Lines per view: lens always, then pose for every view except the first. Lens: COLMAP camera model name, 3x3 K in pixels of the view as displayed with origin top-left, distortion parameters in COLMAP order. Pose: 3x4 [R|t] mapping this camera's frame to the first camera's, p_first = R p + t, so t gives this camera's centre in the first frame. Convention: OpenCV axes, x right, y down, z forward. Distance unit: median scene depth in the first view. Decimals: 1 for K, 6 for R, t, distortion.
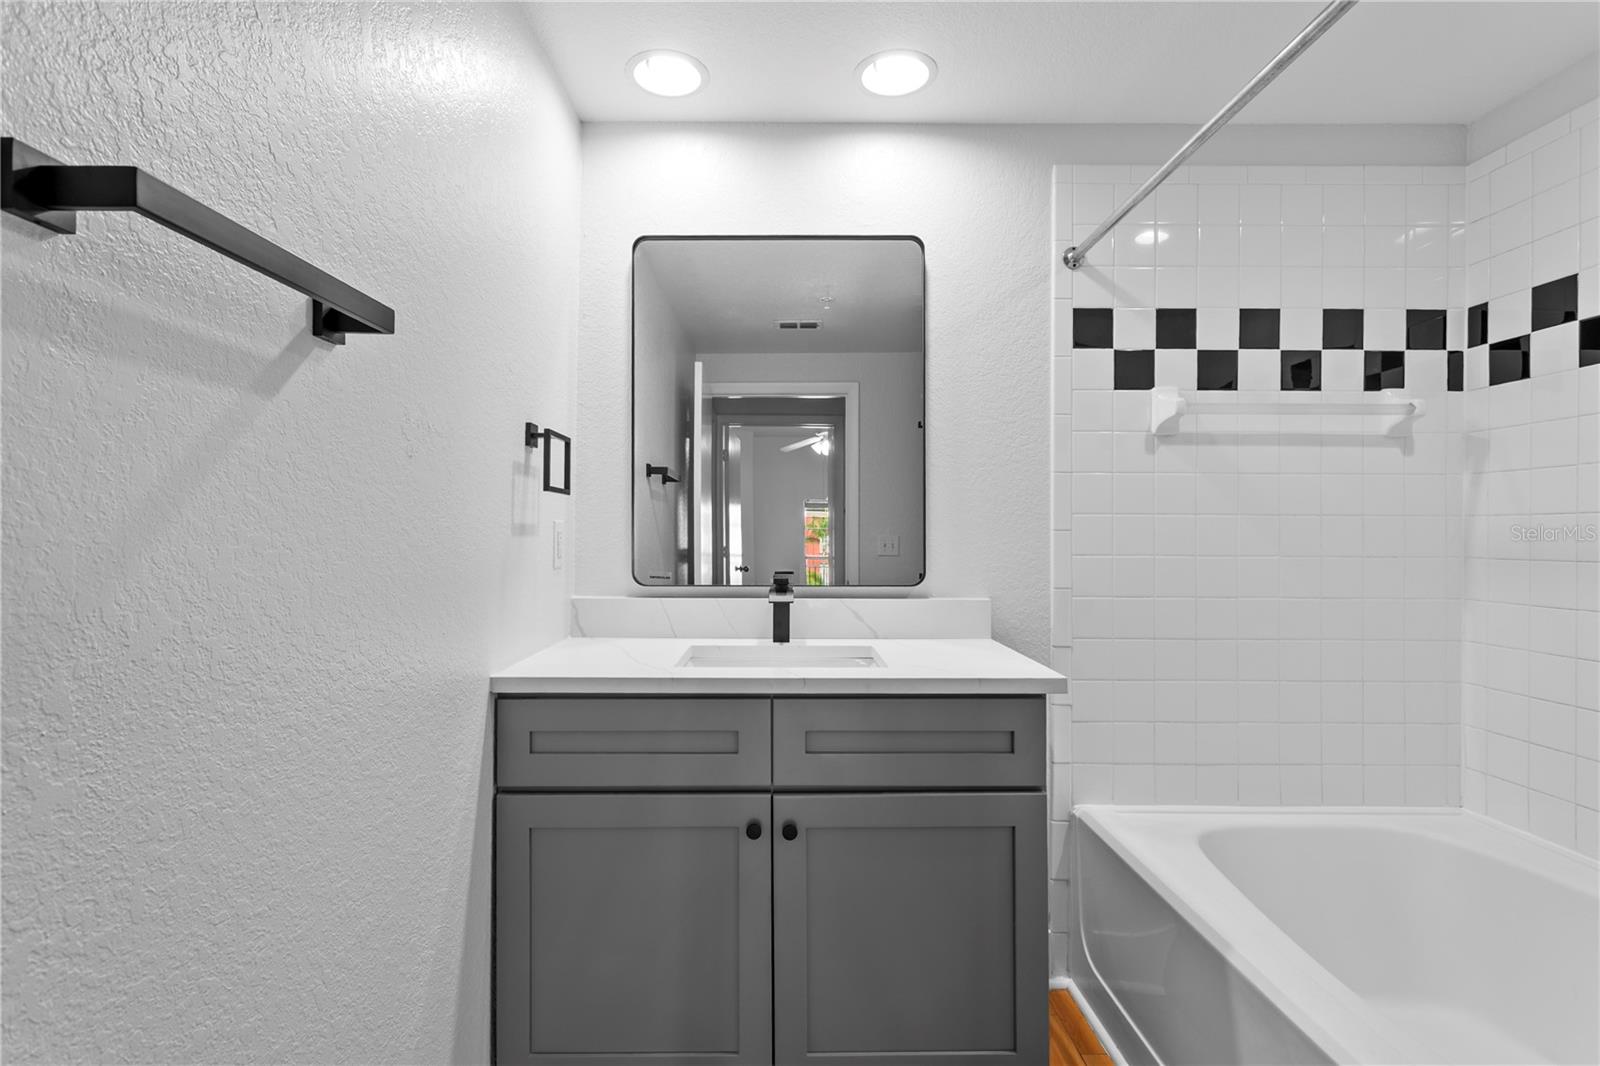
lens RADIAL K [[769.7, 0, 777.0], [0, 769.7, 524.3], [0, 0, 1]] dist [-0.000804, 0.004043]
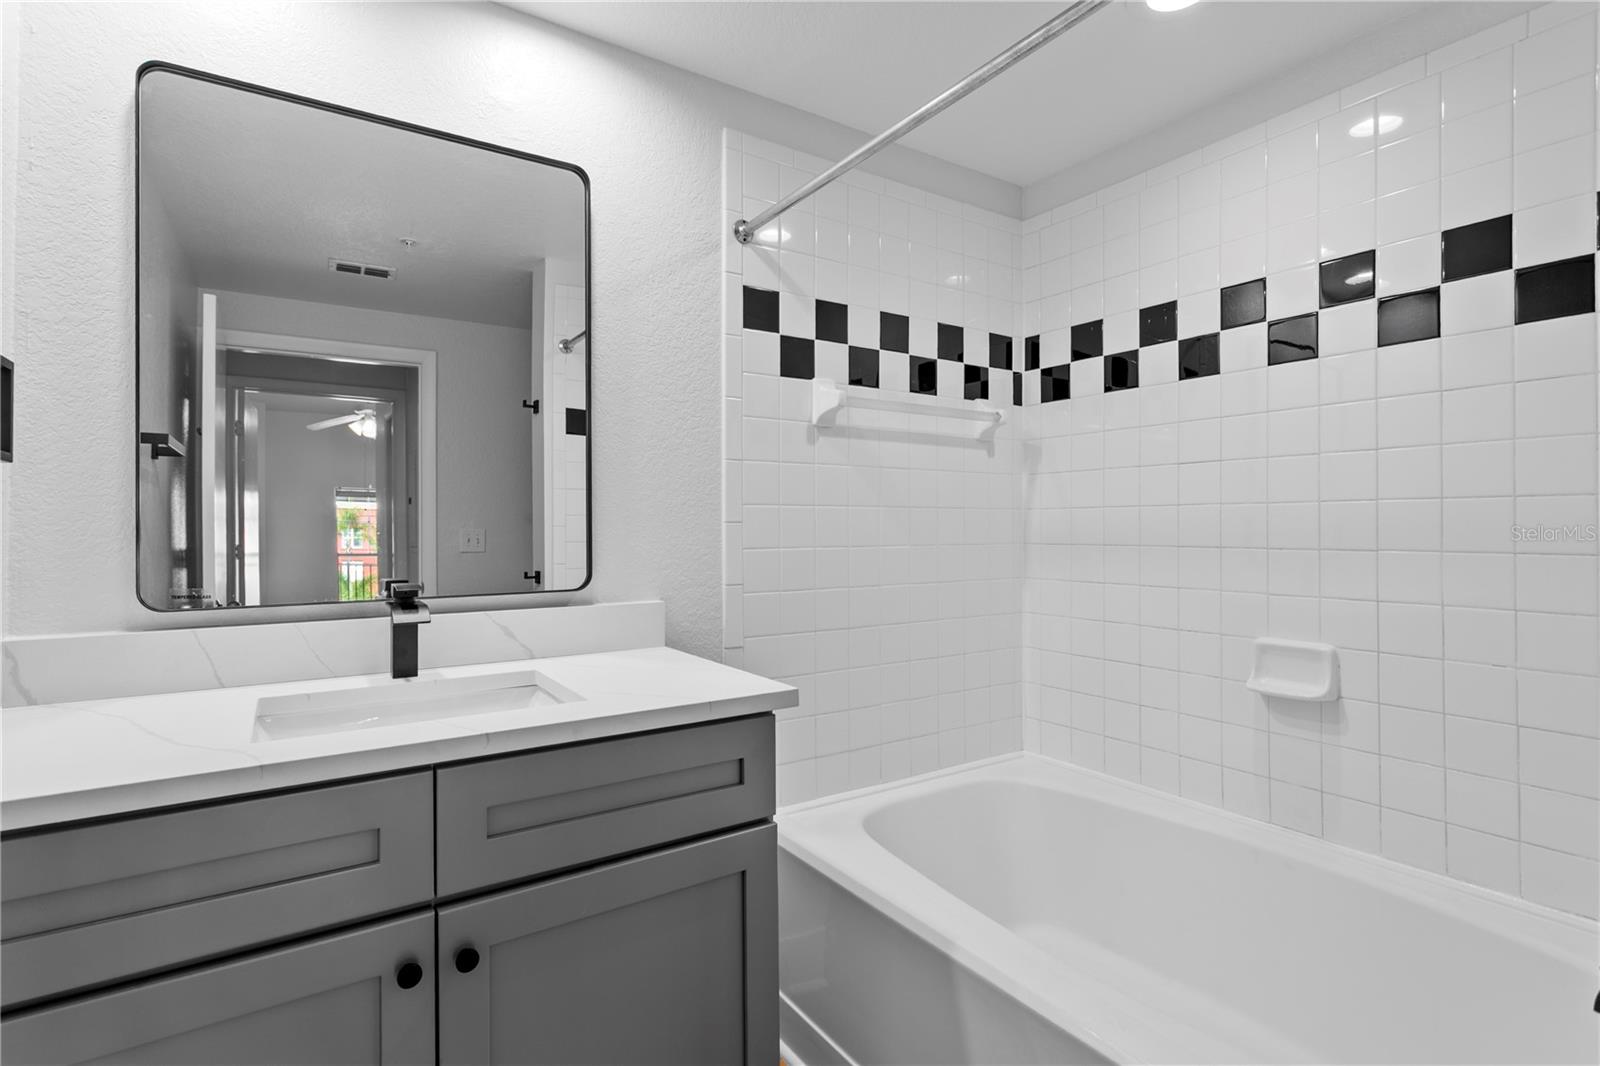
lens RADIAL K [[769.7, 0, 774.0], [0, 769.7, 515.0], [0, 0, 1]] dist [-0.000804, 0.004043]
pose [[0.842528, 0.001599, 0.538650, -0.090312], [0.000466, 0.999993, -0.003698, 0.002580], [-0.538652, 0.003367, 0.842522, 0.195499]]
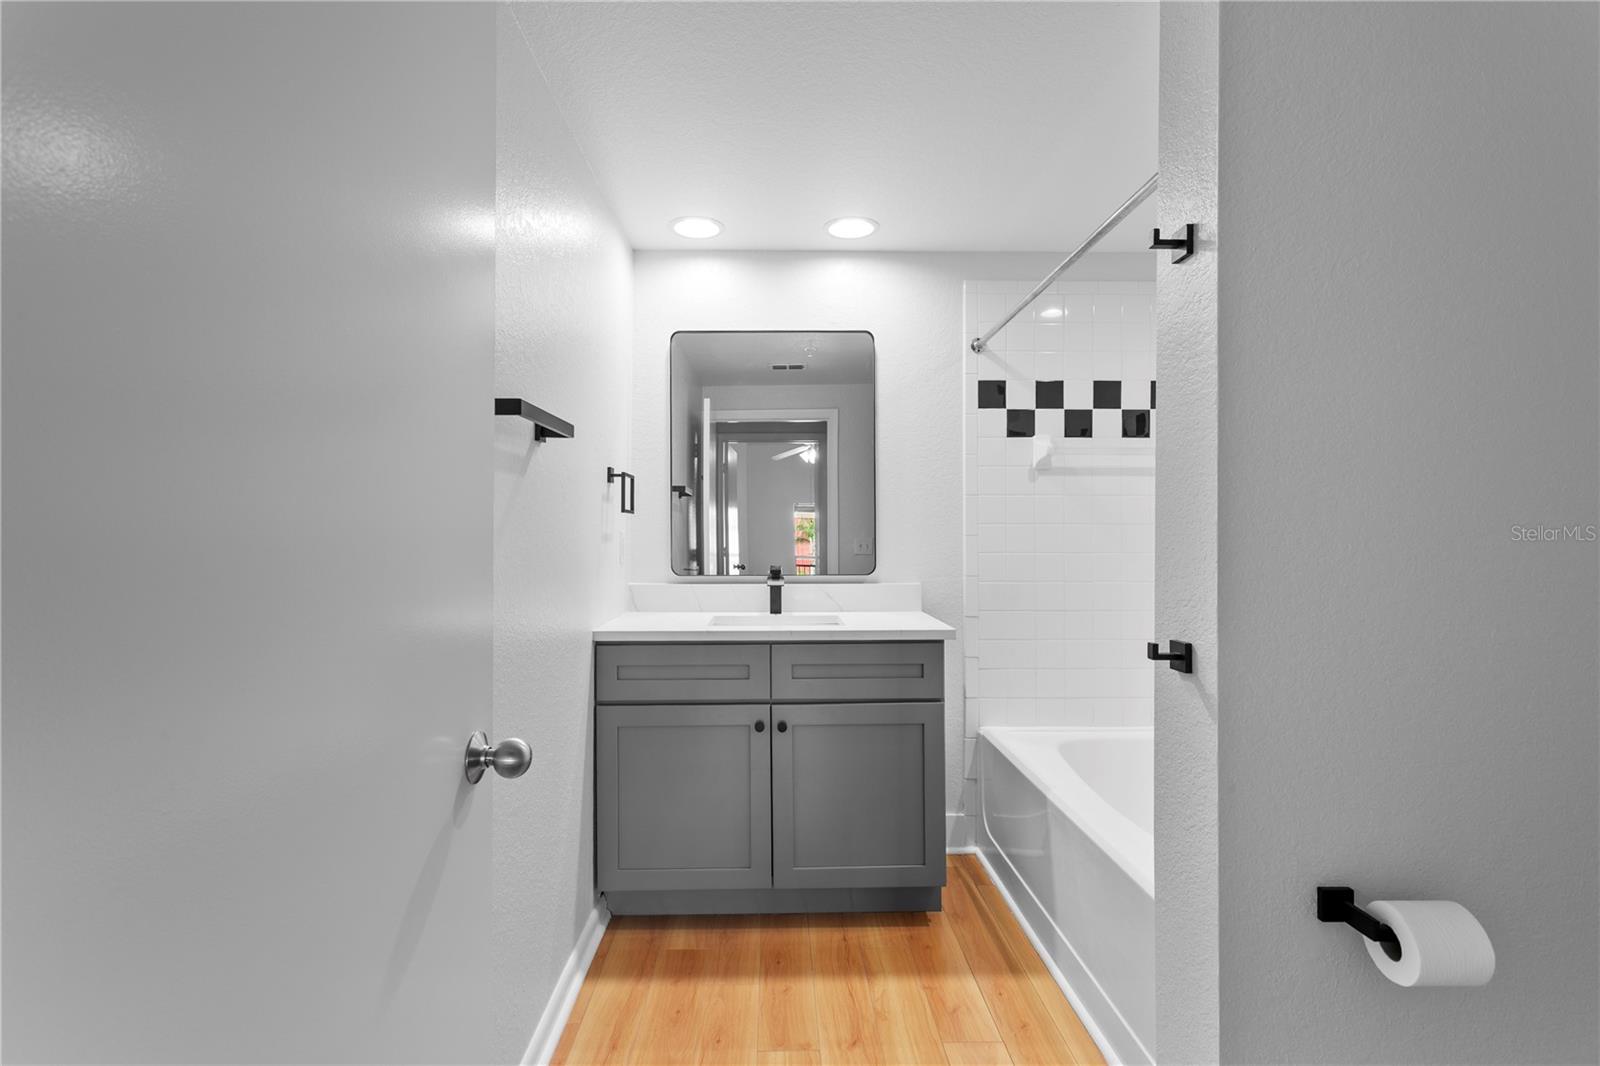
lens RADIAL K [[769.7, 0, 774.9], [0, 769.7, 515.0], [0, 0, 1]] dist [-0.000804, 0.004043]
pose [[0.999950, -0.003442, 0.009412, -0.008730], [0.003549, 0.999929, -0.011362, -0.015720], [-0.009372, 0.011394, 0.999891, -0.437590]]
